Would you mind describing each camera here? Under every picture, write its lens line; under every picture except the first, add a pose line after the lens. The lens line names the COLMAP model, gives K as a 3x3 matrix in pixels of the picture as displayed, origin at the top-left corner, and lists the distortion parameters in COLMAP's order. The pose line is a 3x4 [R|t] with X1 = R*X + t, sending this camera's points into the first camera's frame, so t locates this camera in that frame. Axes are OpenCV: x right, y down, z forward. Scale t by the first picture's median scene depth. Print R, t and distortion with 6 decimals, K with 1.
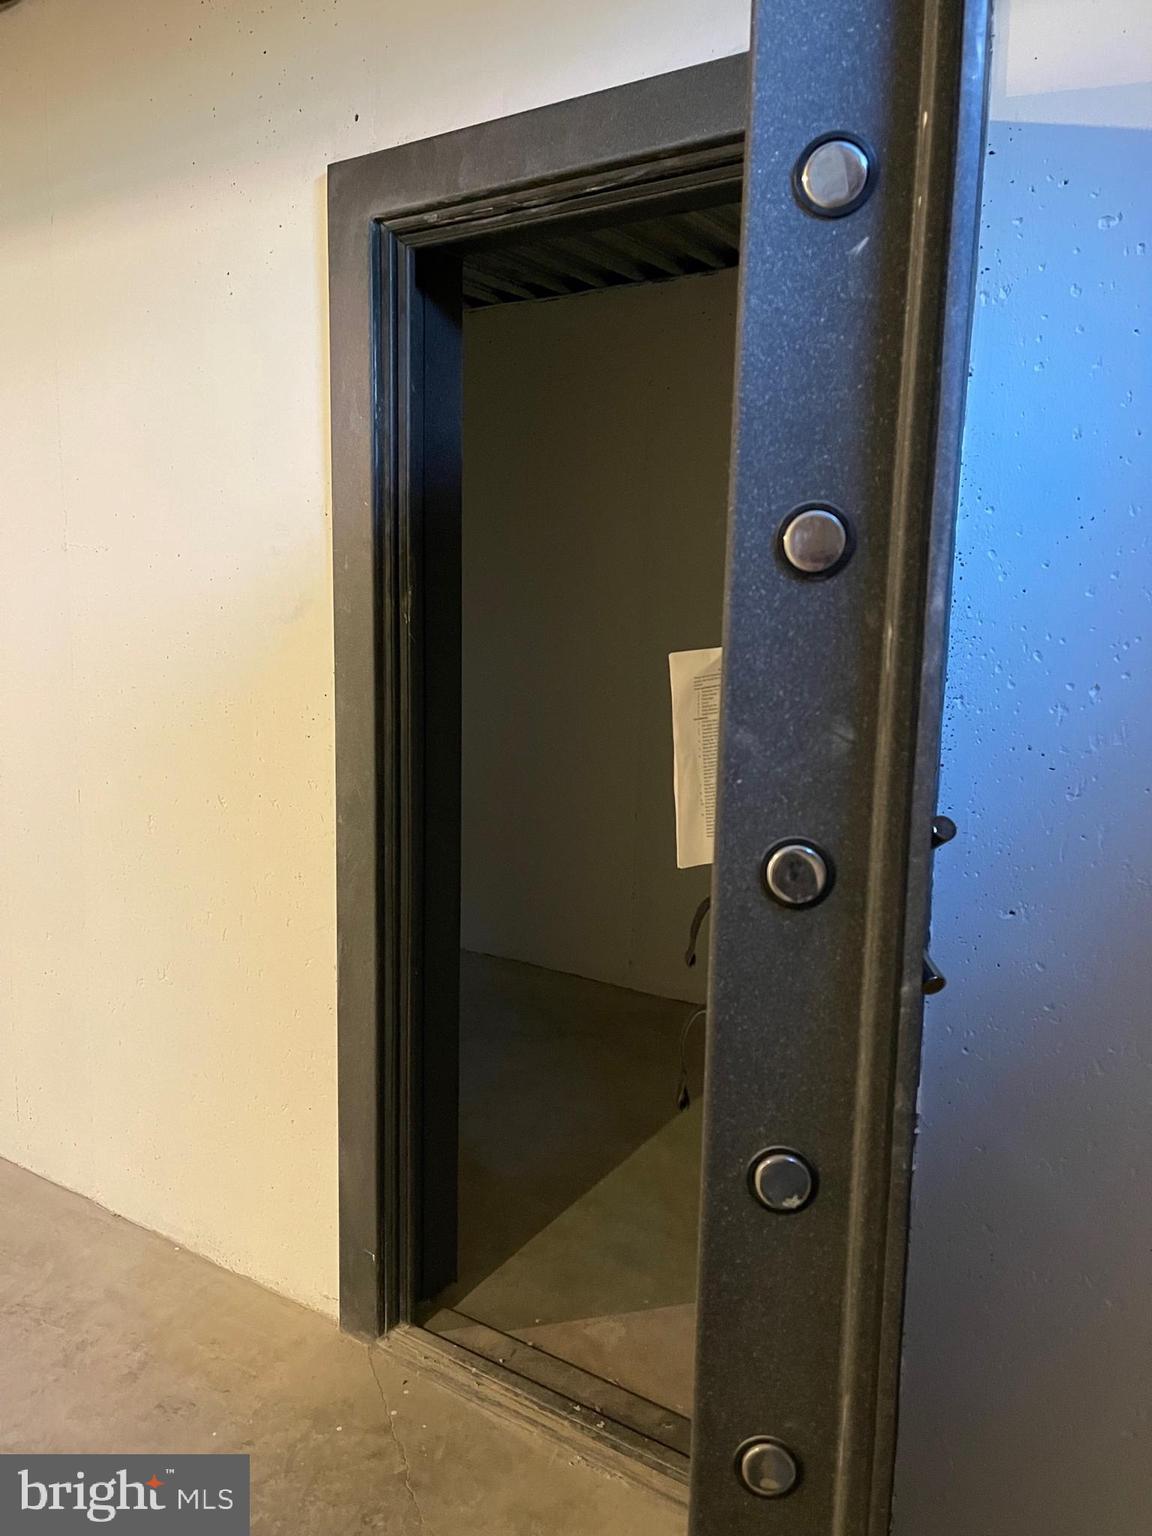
lens RADIAL K [[1142.4, 0, 576.0], [0, 1142.4, 768.0], [0, 0, 1]] dist [0.098290, -0.156657]
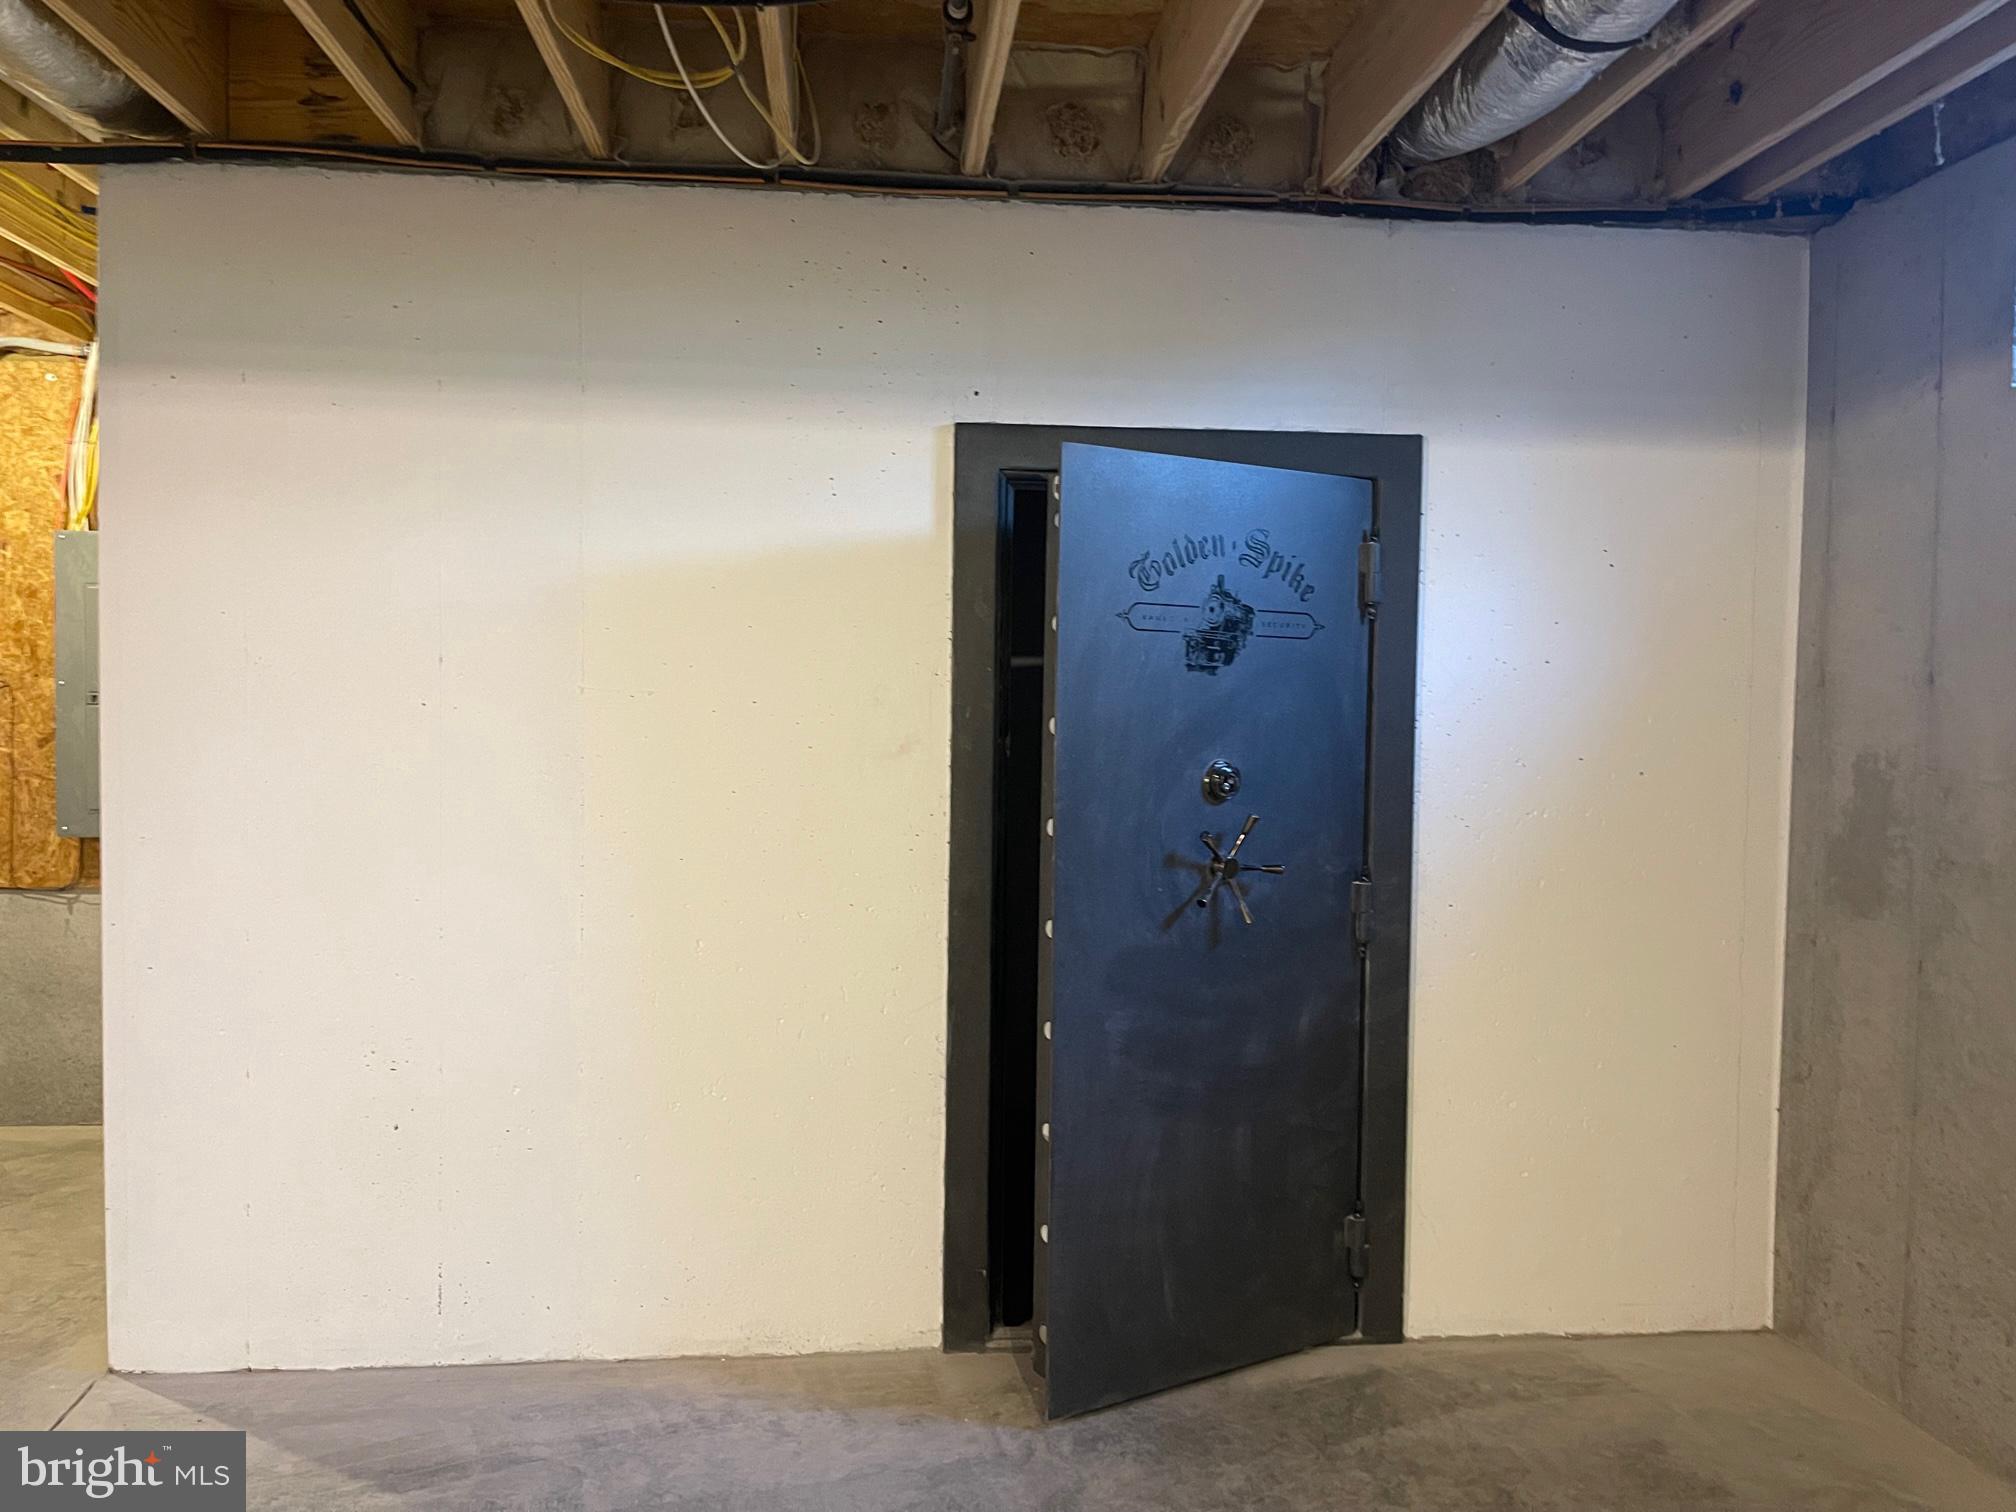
lens RADIAL K [[1499.4, 0, 1008.0], [0, 1499.4, 762.2], [0, 0, 1]] dist [0.098290, -0.156657]
pose [[0.780999, -0.033360, 0.623640, -1.079736], [0.086148, 0.994781, -0.054673, -0.025374], [-0.618562, 0.096425, 0.779797, -0.304431]]
